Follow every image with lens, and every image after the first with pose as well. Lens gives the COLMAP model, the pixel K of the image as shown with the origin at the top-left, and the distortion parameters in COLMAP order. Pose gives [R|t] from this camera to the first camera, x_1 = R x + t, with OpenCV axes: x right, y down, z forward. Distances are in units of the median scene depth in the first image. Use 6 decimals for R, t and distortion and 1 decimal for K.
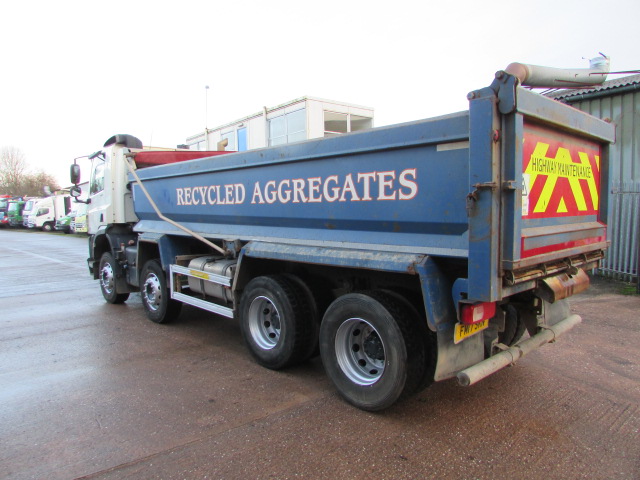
lens RADIAL K [[454.2, 0, 320.1], [0, 454.2, 239.4], [0, 0, 1]] dist [-0.032625, 0.021945]
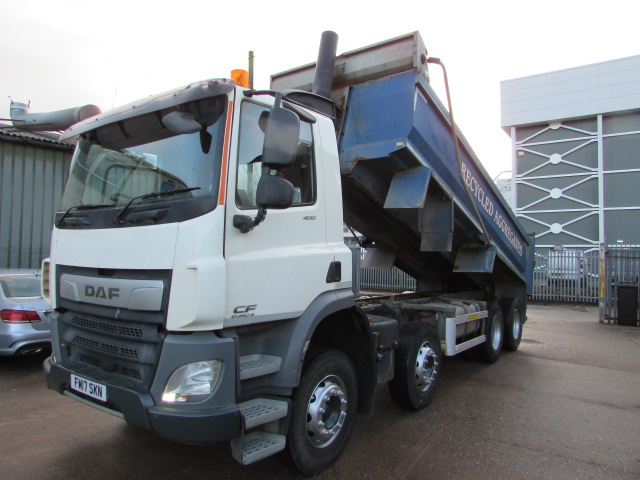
lens RADIAL K [[454.2, 0, 315.6], [0, 454.2, 242.0], [0, 0, 1]] dist [-0.032625, 0.021945]
pose [[-0.177333, 0.038419, 0.983401, -1.599542], [0.057118, 0.997955, -0.028687, -0.123727], [-0.982492, 0.051082, -0.179165, 1.934707]]
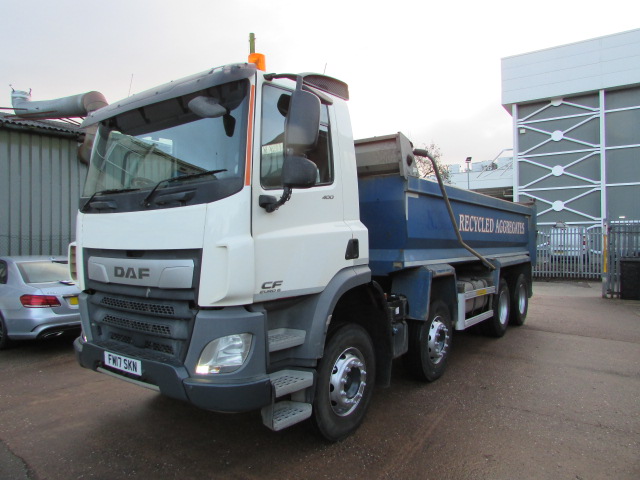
lens RADIAL K [[454.2, 0, 315.8], [0, 454.2, 241.5], [0, 0, 1]] dist [-0.032625, 0.021945]
pose [[-0.175257, 0.006433, 0.984502, -1.630930], [0.078614, 0.996877, 0.007480, -0.115451], [-0.981379, 0.078707, -0.175216, 1.984048]]
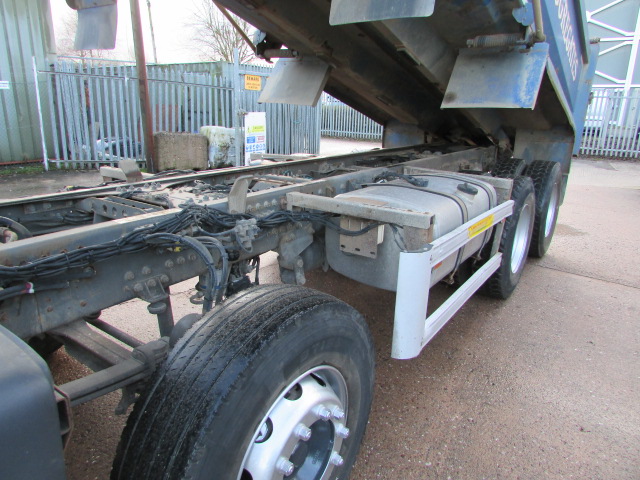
lens RADIAL K [[454.2, 0, 322.2], [0, 454.2, 238.0], [0, 0, 1]] dist [-0.032625, 0.021945]
pose [[-0.204926, -0.274744, 0.939426, -0.493755], [0.057361, 0.954774, 0.291746, -0.035952], [-0.977095, 0.113673, -0.179899, 1.353571]]
